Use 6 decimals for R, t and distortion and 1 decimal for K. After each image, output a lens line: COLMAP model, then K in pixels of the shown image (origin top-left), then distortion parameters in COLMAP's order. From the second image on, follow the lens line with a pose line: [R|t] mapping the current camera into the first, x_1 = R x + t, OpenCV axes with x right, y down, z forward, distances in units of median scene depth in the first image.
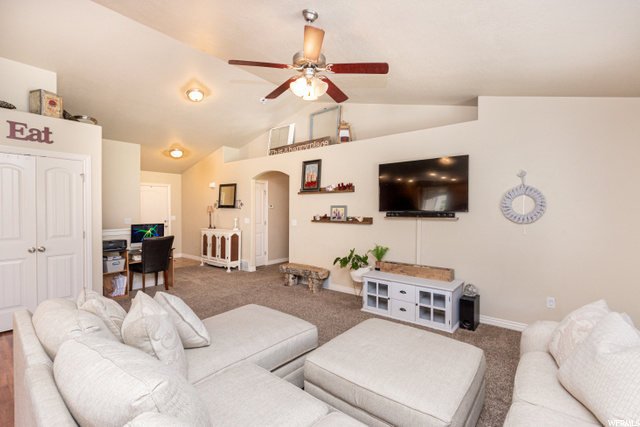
lens RADIAL K [[291.3, 0, 319.3], [0, 291.3, 210.8], [0, 0, 1]] dist [0.001926, 0.000152]
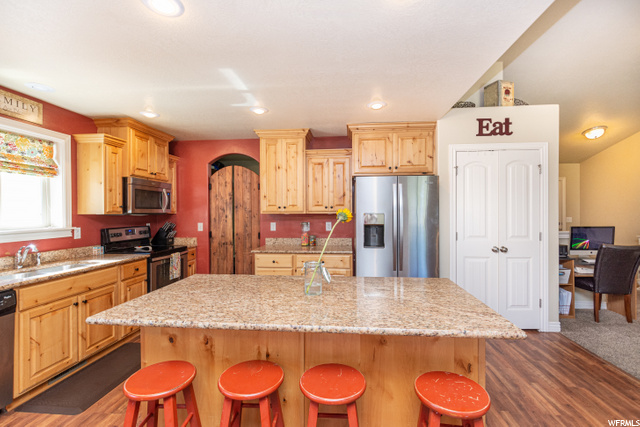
lens RADIAL K [[292.5, 0, 320.0], [0, 292.5, 213.5], [0, 0, 1]] dist [0.001721, -0.000489]
pose [[0.540455, 0.004220, -0.841362, -0.443901], [-0.001391, 0.999991, 0.004122, 0.012587], [0.841372, -0.001058, 0.540456, -0.001439]]
